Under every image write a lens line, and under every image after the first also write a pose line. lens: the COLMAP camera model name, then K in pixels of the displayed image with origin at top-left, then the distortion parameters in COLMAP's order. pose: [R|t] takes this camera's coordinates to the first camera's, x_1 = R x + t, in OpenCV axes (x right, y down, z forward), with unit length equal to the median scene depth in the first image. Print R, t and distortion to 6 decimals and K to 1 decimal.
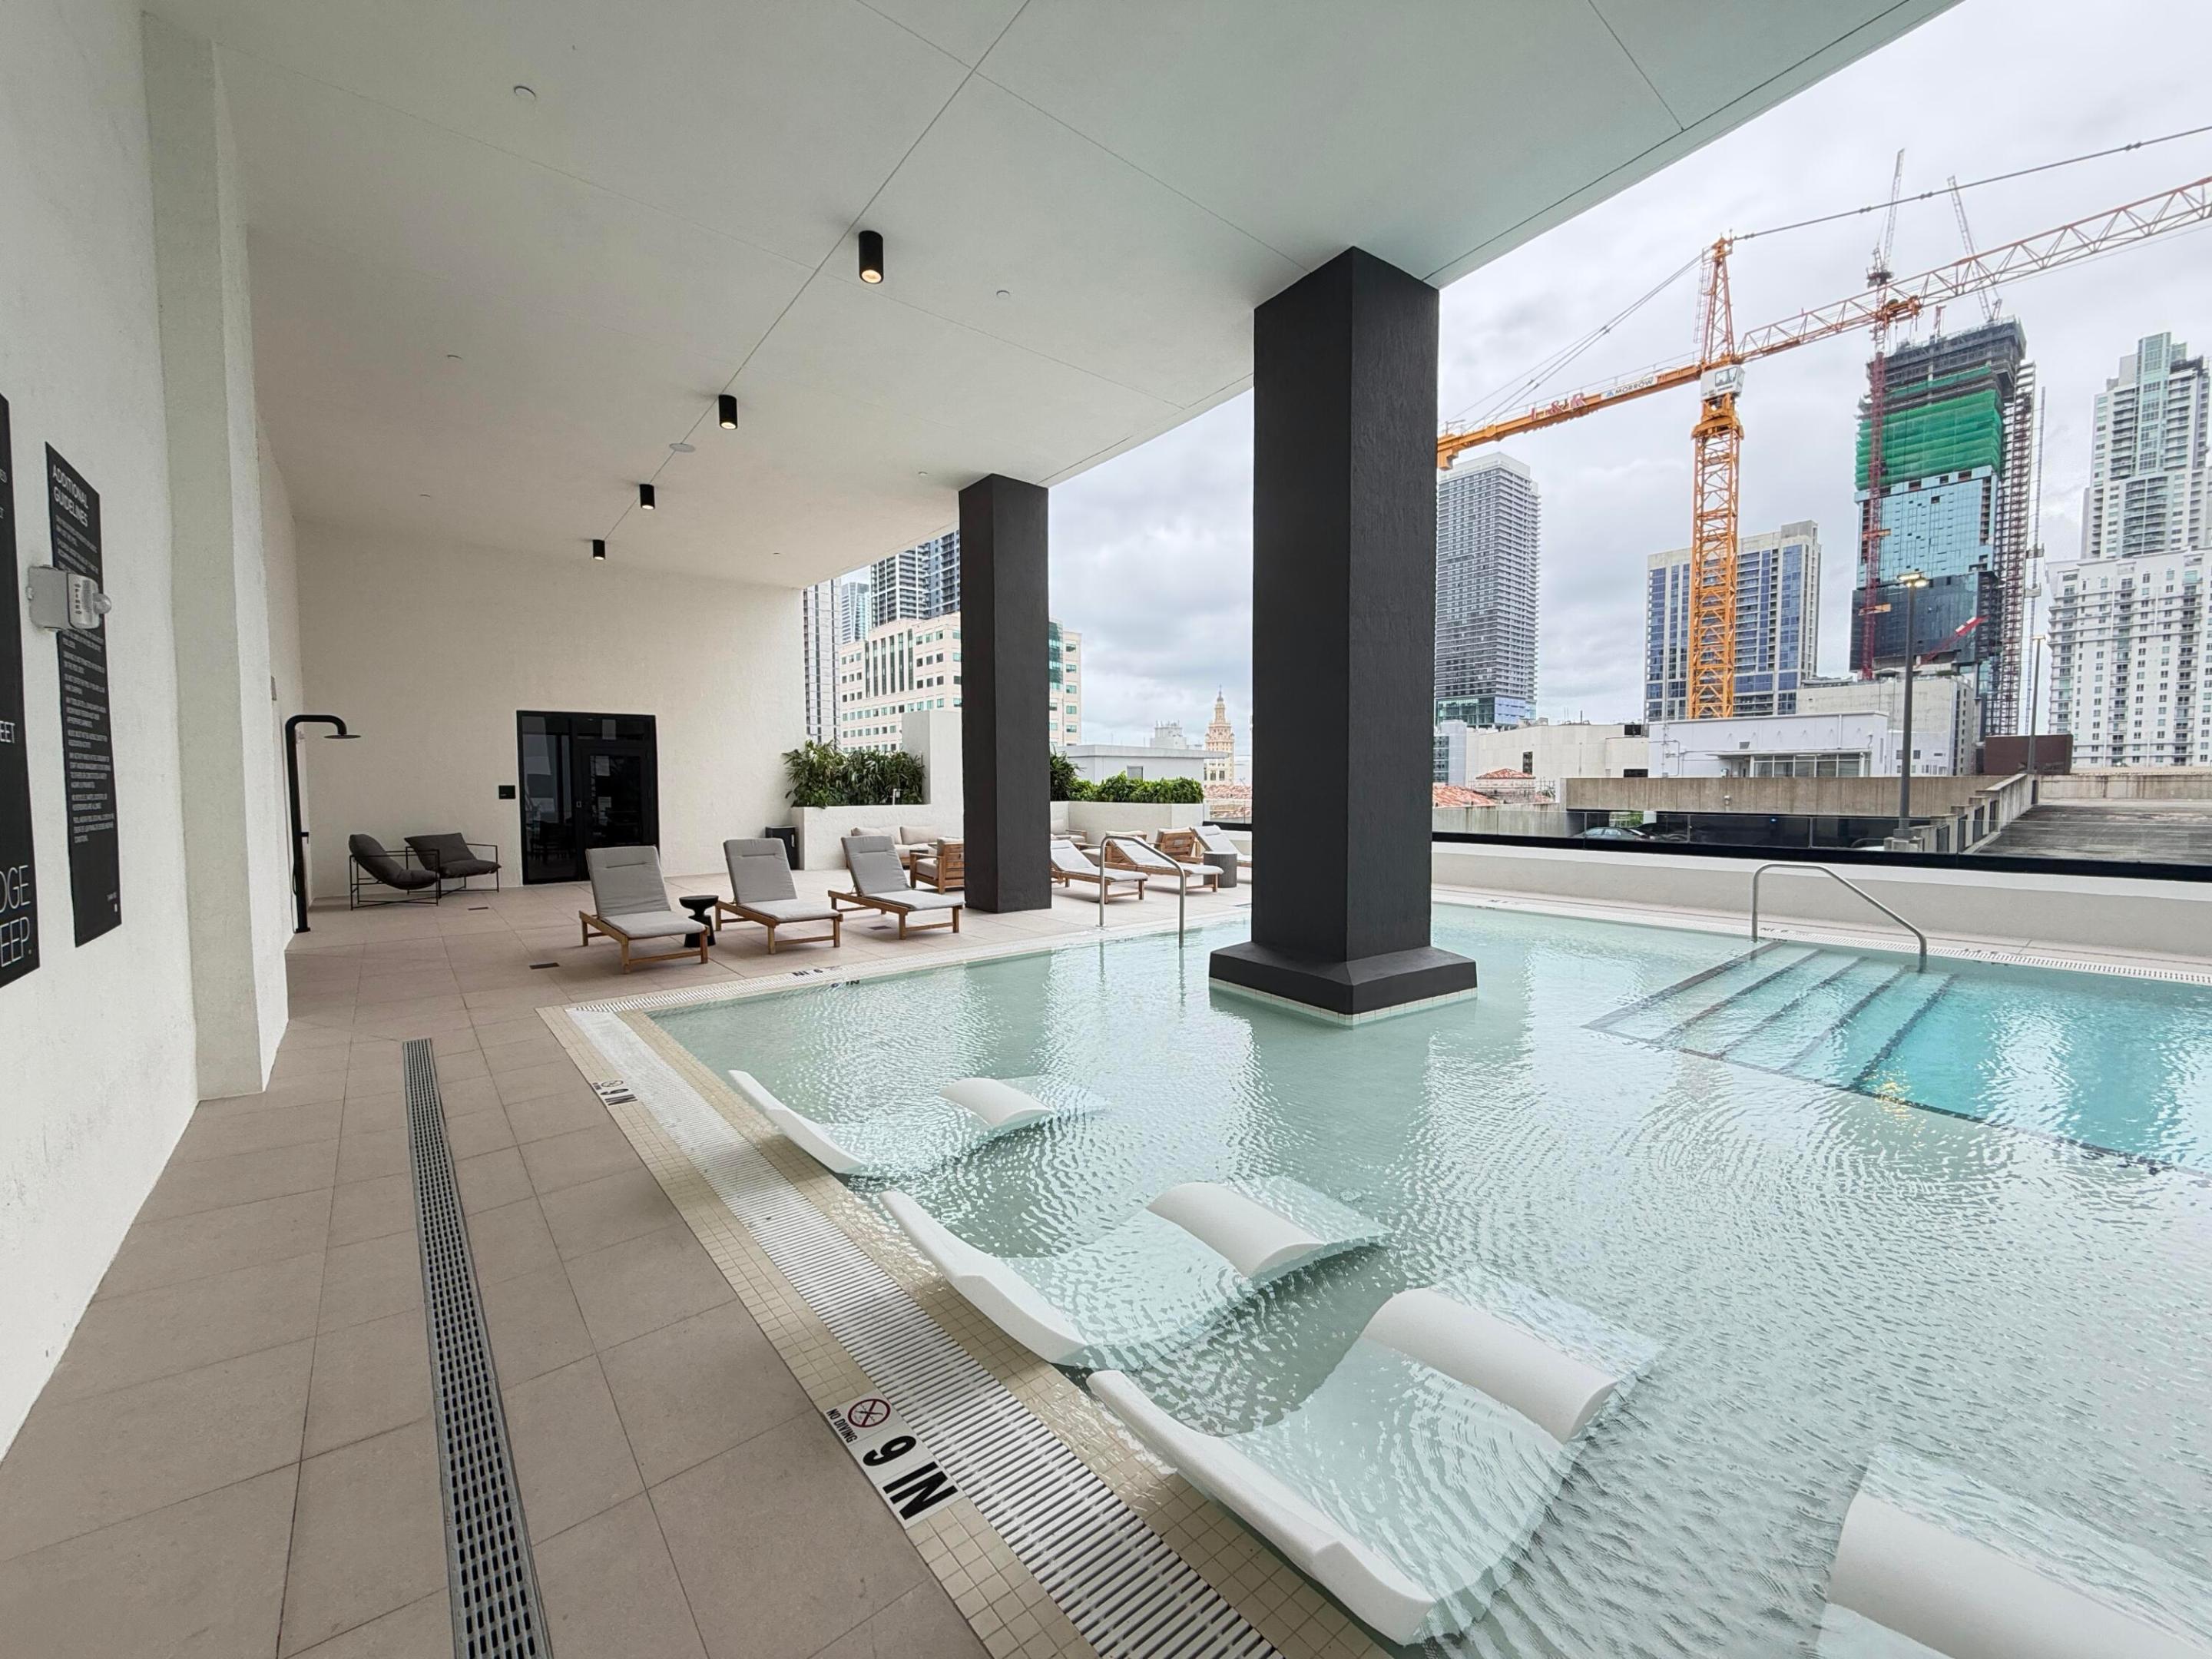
lens RADIAL K [[875.8, 0, 1101.4], [0, 875.8, 830.3], [0, 0, 1]] dist [-0.001432, 0.000089]
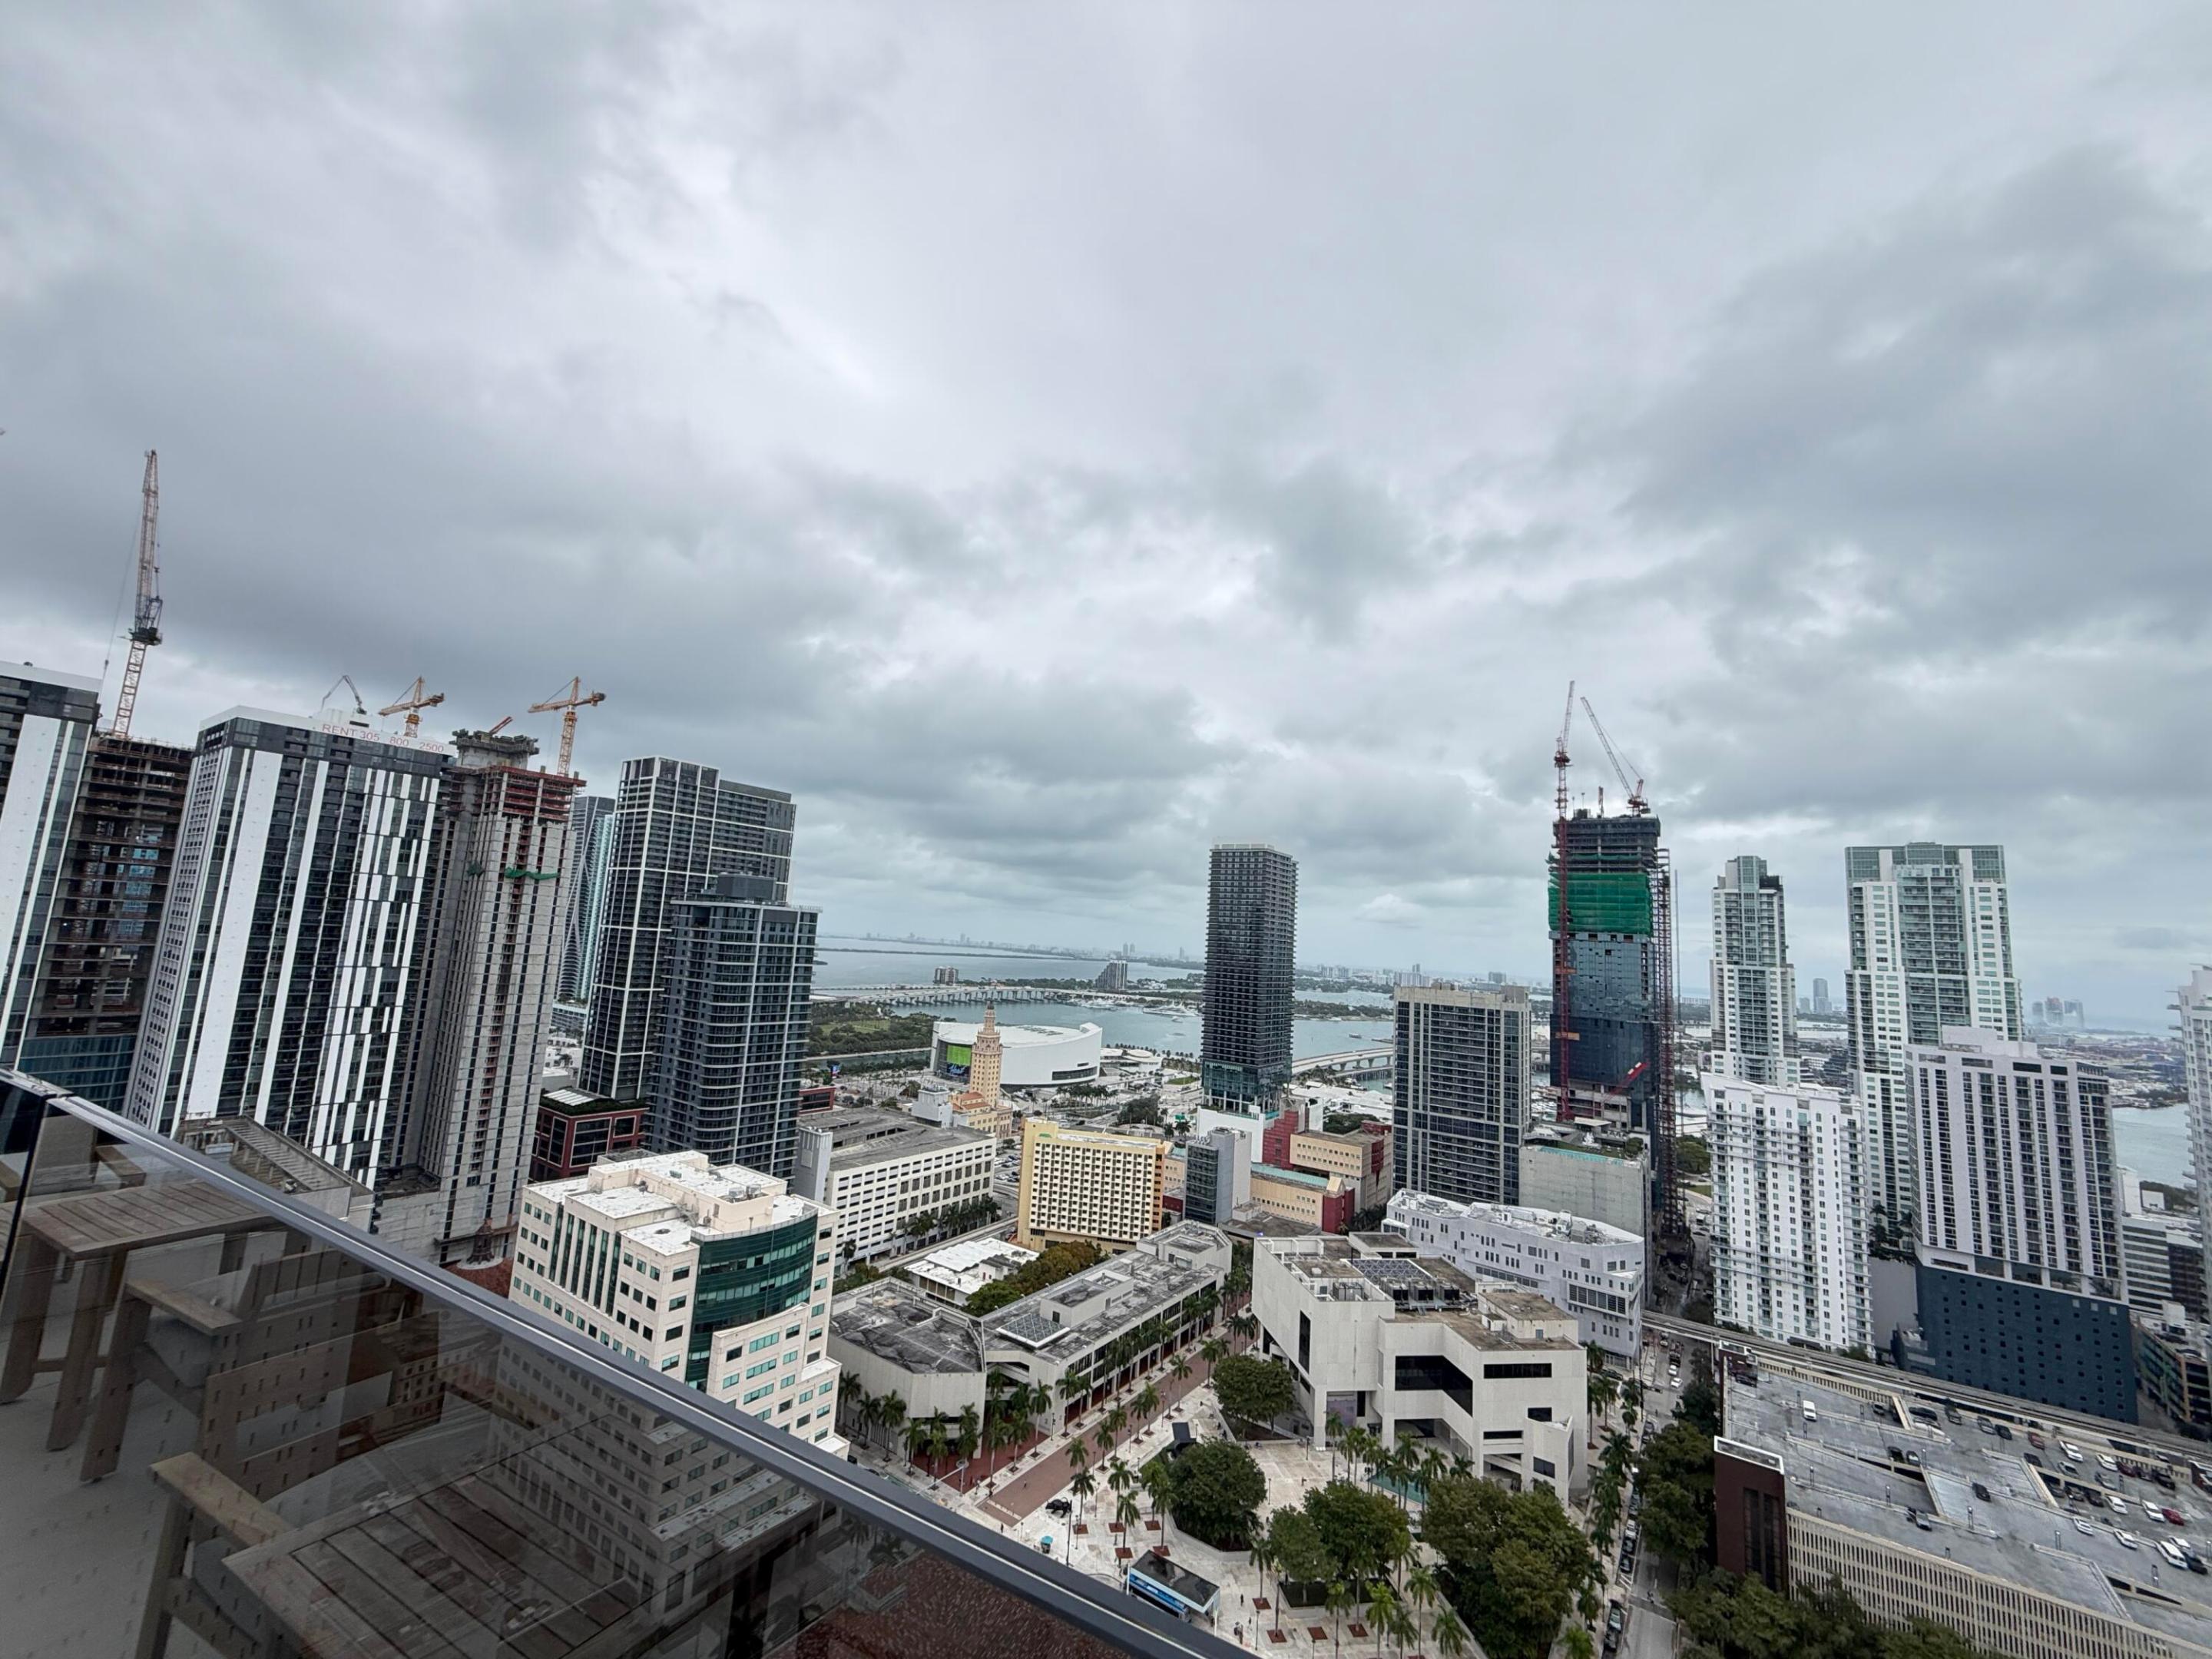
lens RADIAL K [[875.8, 0, 1101.4], [0, 875.8, 830.3], [0, 0, 1]] dist [-0.001432, 0.000089]
pose [[0.962023, 0.098057, 0.254749, -0.022938], [-0.052268, 0.982155, -0.180664, -0.327066], [-0.267919, 0.160488, 0.949981, 0.039903]]
